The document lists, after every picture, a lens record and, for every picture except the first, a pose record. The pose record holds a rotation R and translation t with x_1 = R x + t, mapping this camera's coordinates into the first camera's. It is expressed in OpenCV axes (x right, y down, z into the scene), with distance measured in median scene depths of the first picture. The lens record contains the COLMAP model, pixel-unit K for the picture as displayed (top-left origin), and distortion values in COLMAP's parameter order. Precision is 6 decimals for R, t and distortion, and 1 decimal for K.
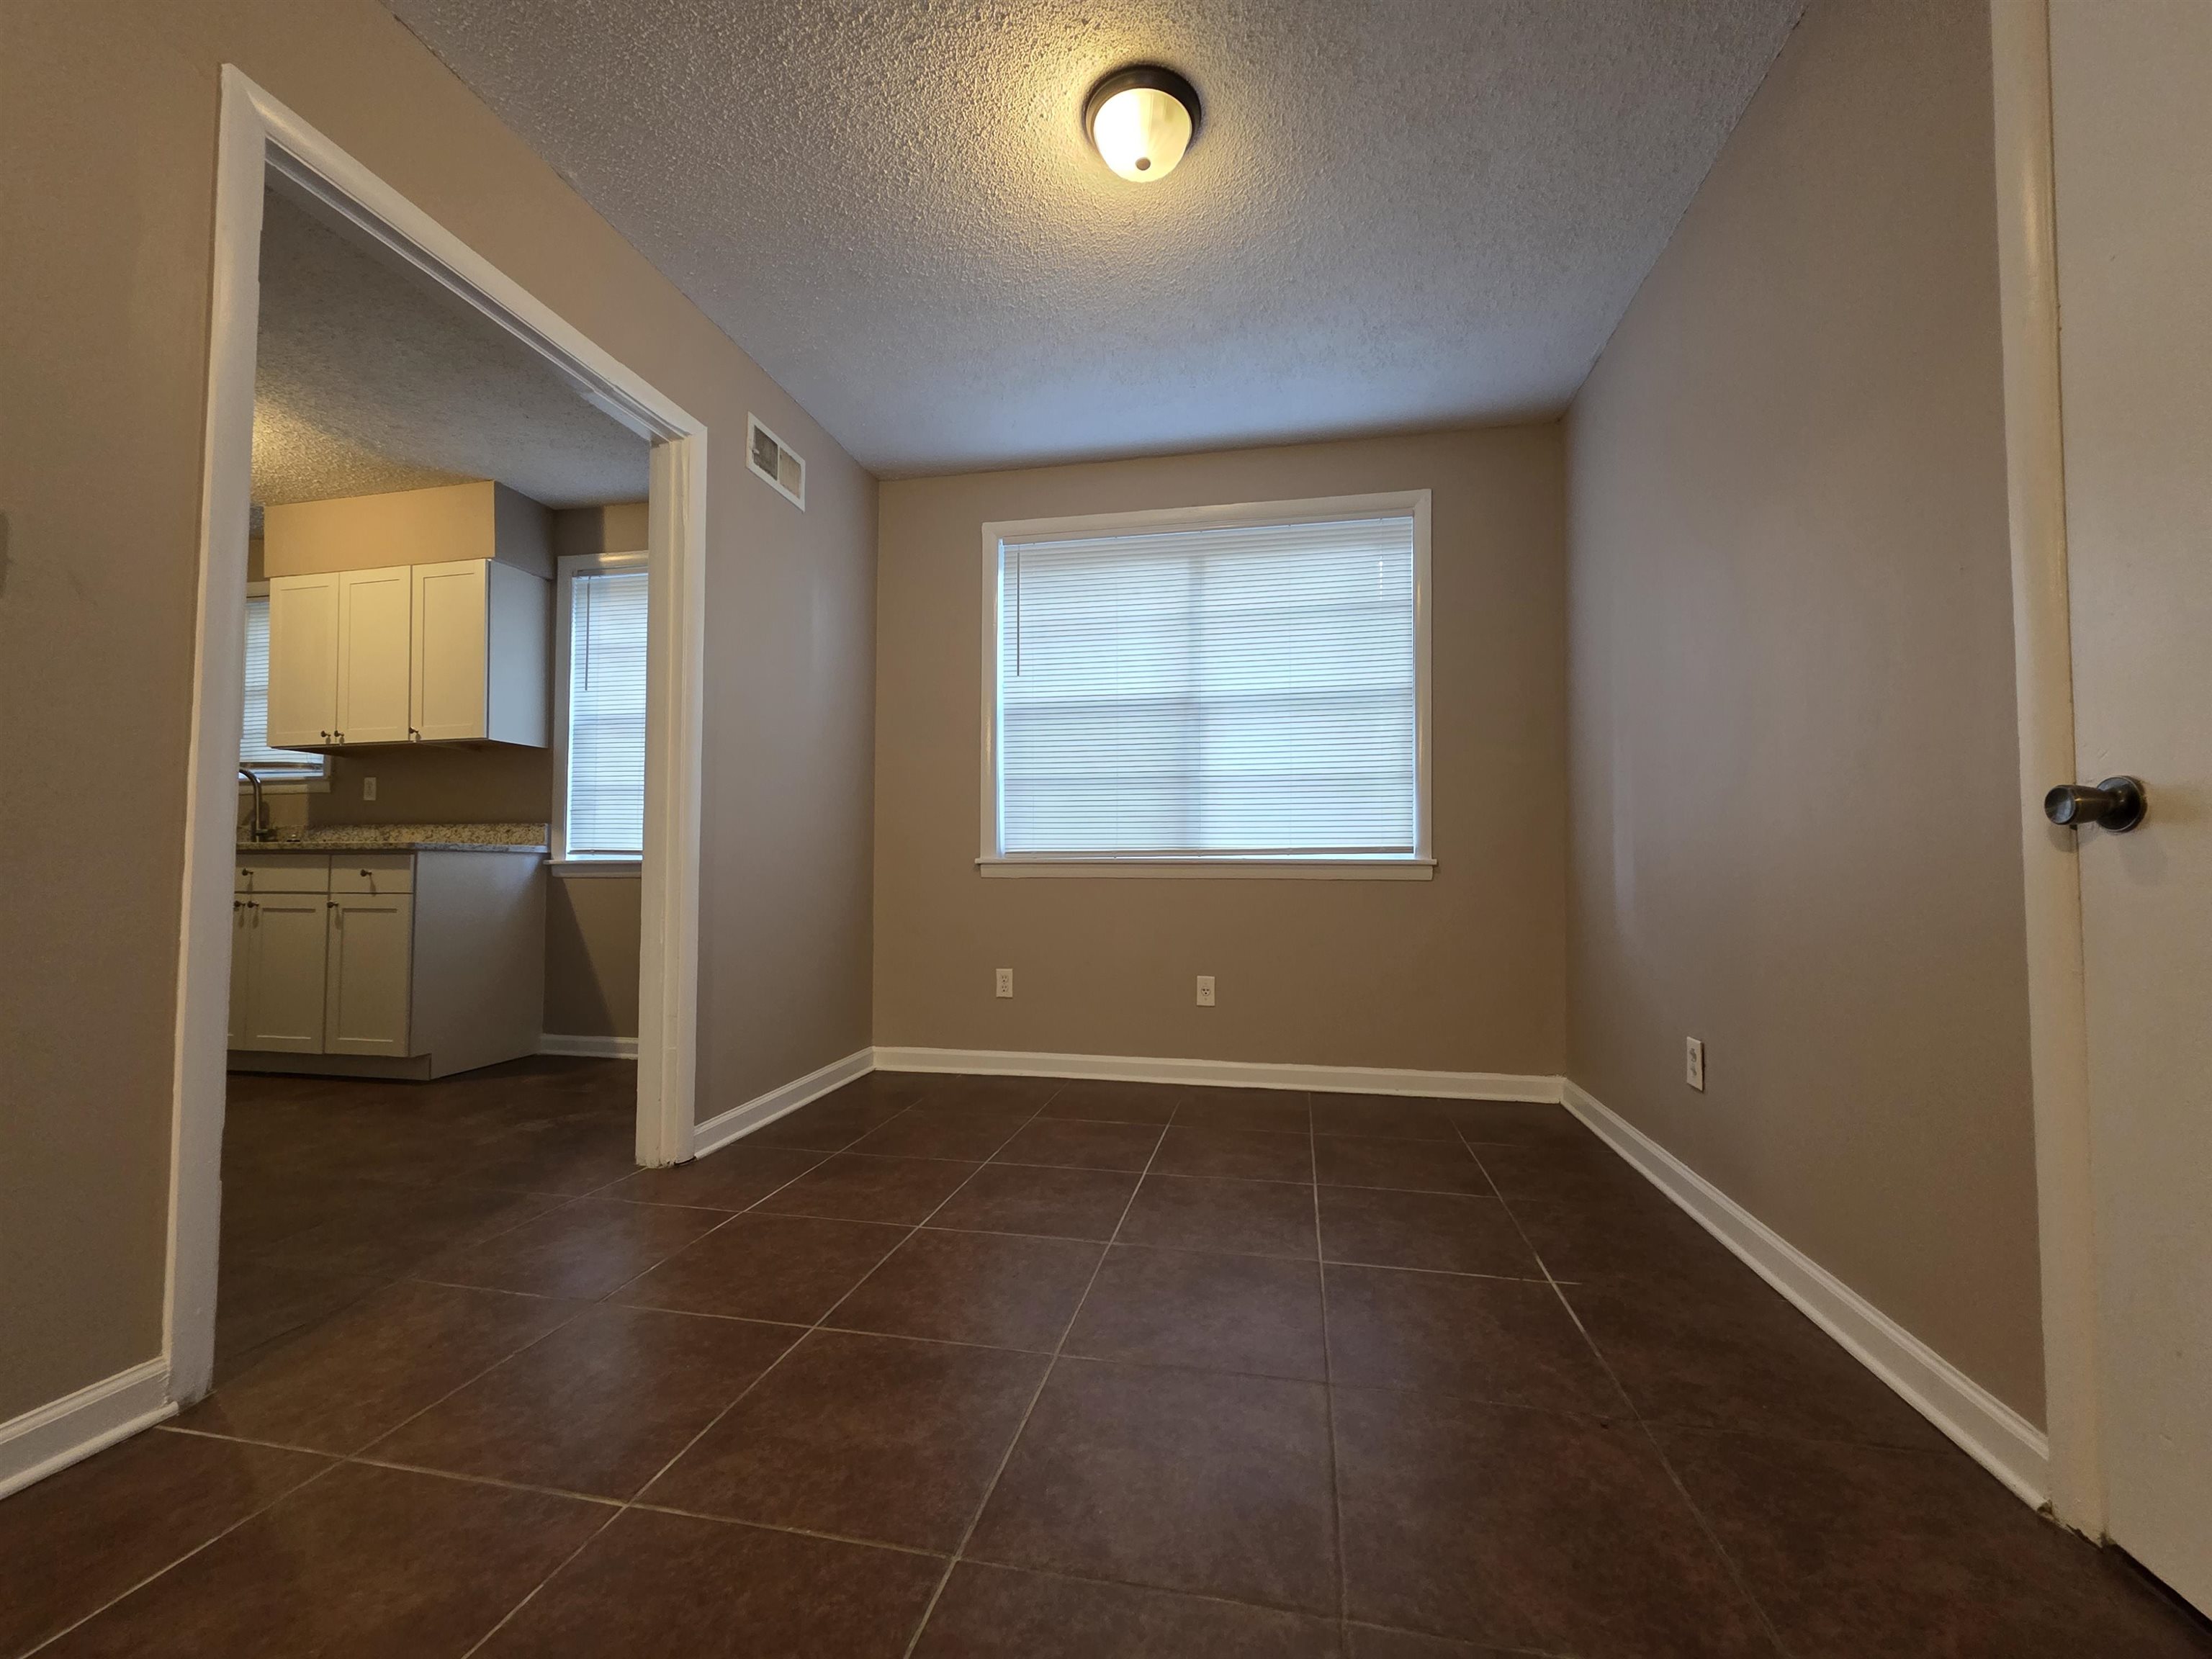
lens RADIAL K [[884.9, 0, 1108.2], [0, 884.9, 830.5], [0, 0, 1]] dist [0.005752, -0.000417]
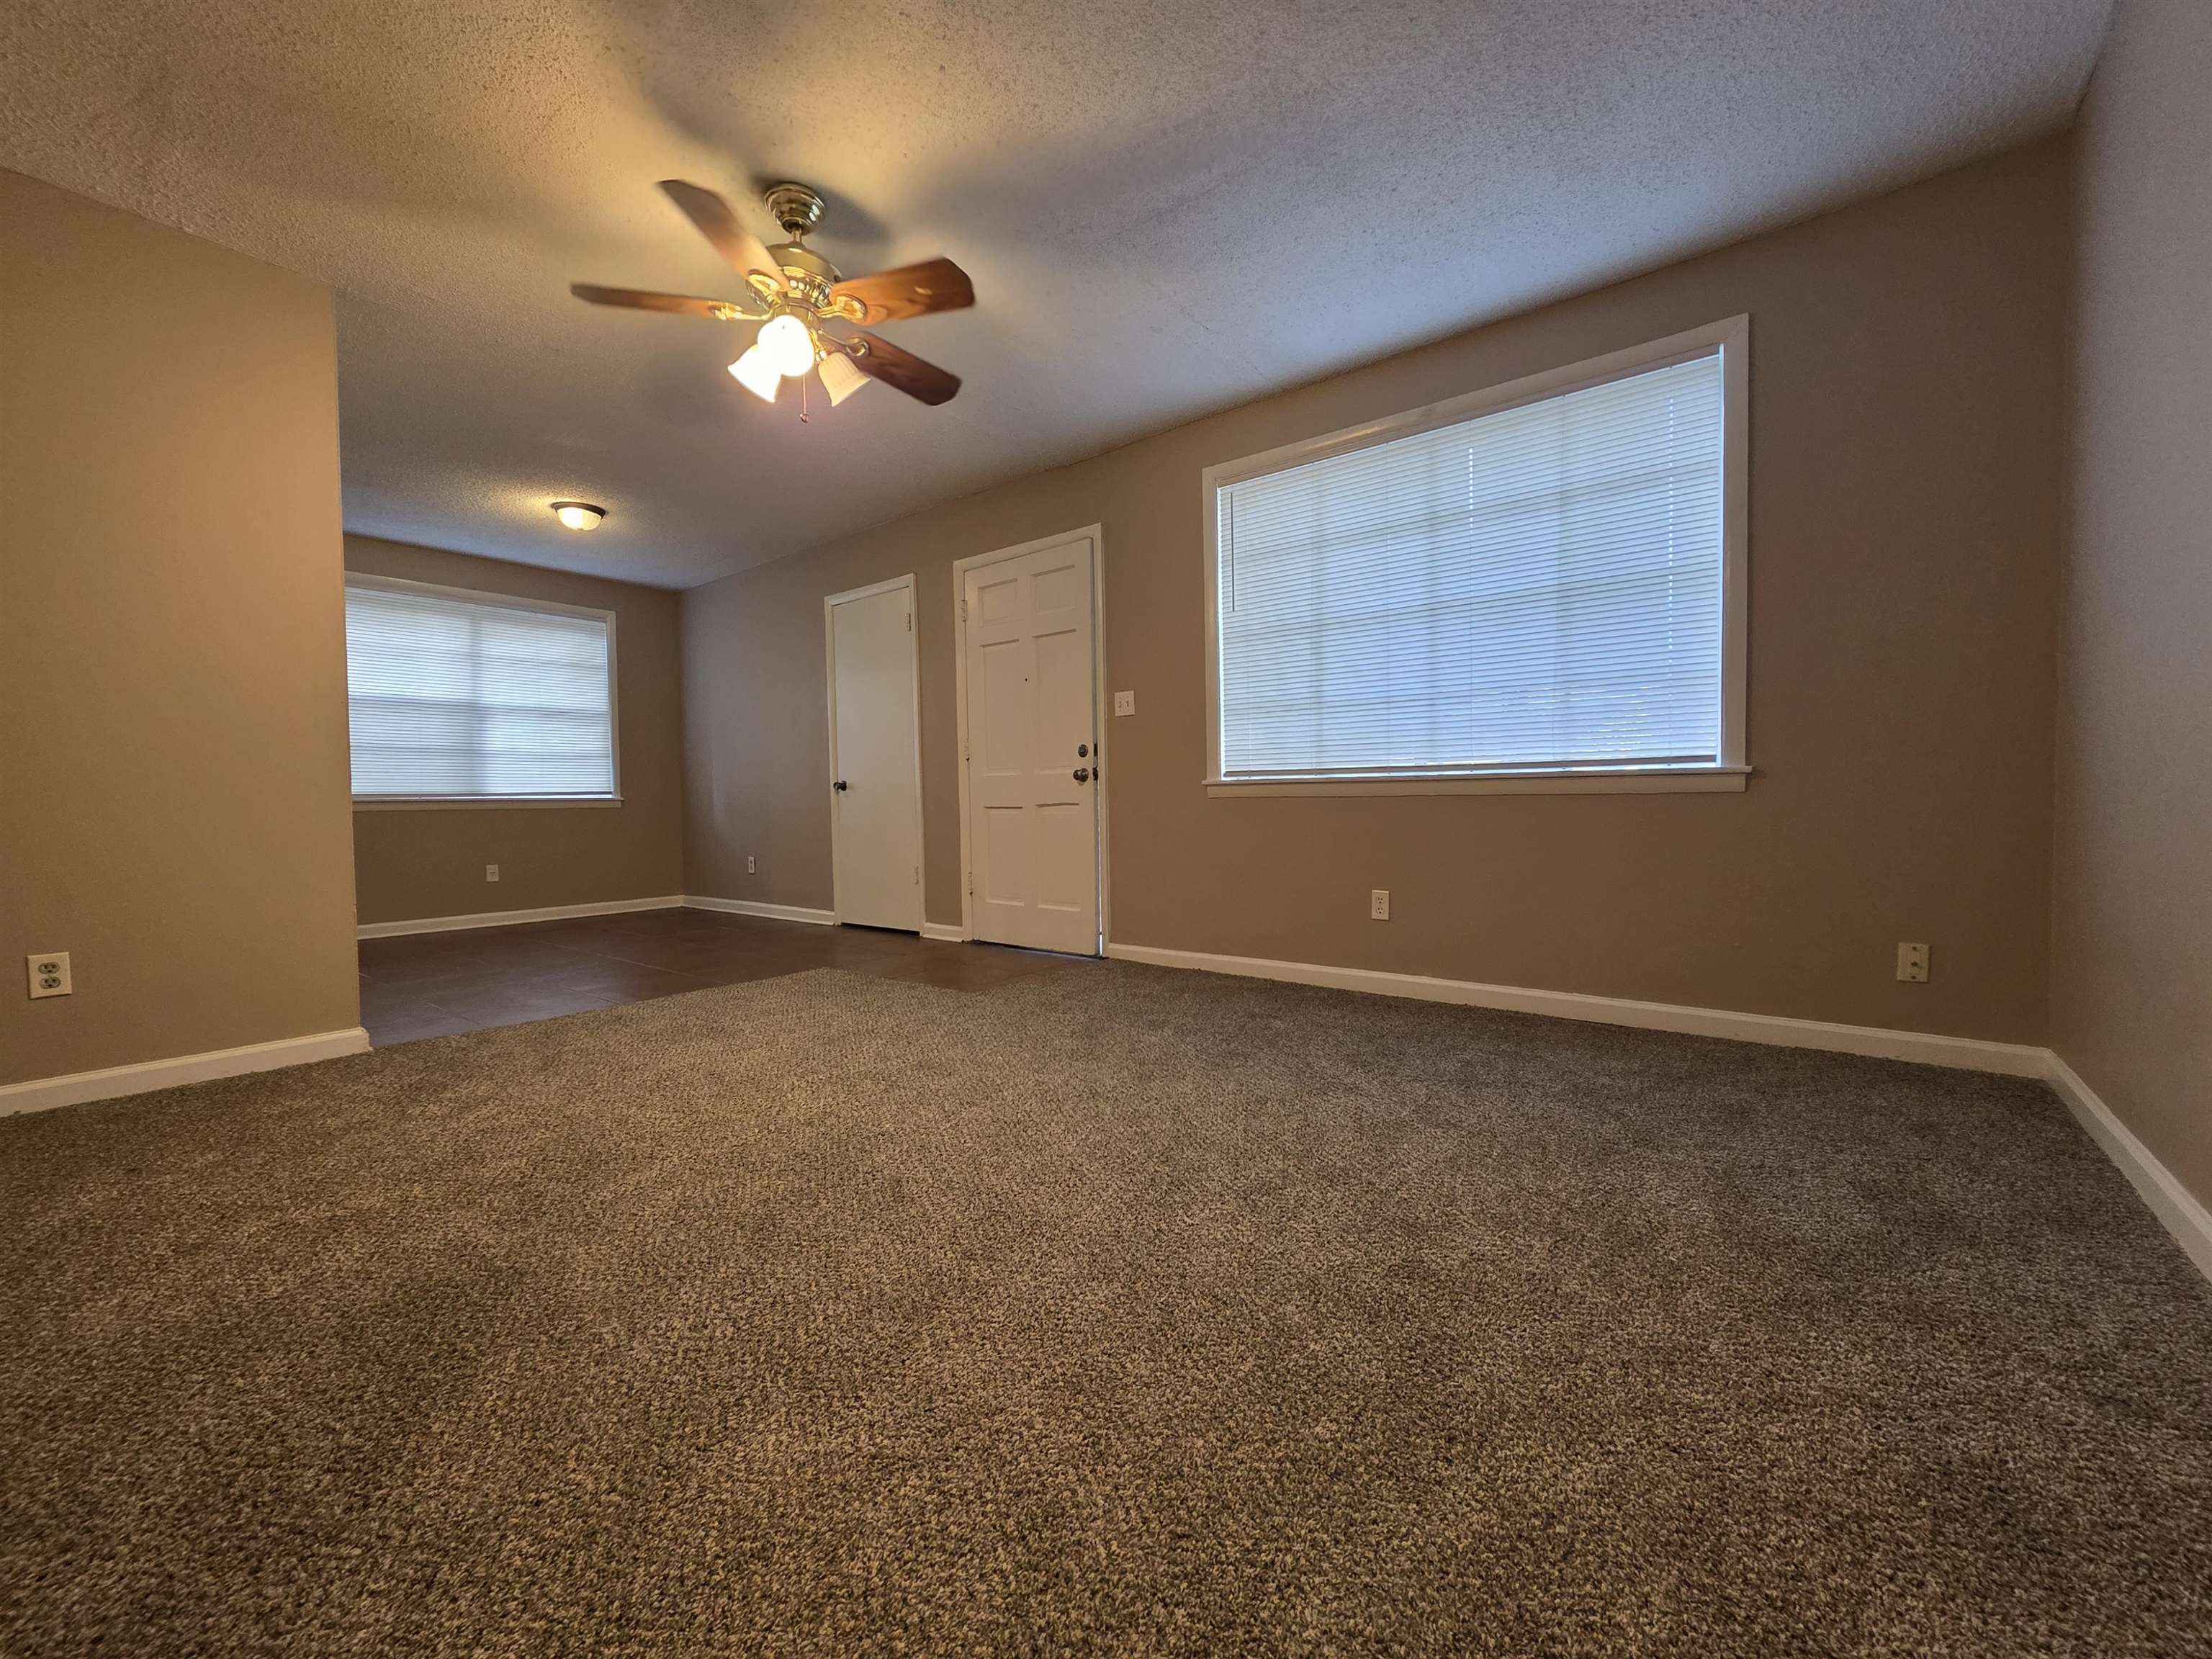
lens RADIAL K [[884.9, 0, 1108.1], [0, 884.9, 819.8], [0, 0, 1]] dist [0.005752, -0.000417]
pose [[0.452195, -0.026477, 0.891526, -0.905712], [-0.019436, 0.999029, 0.039528, -0.019485], [-0.891708, -0.035202, 0.451241, -0.882397]]
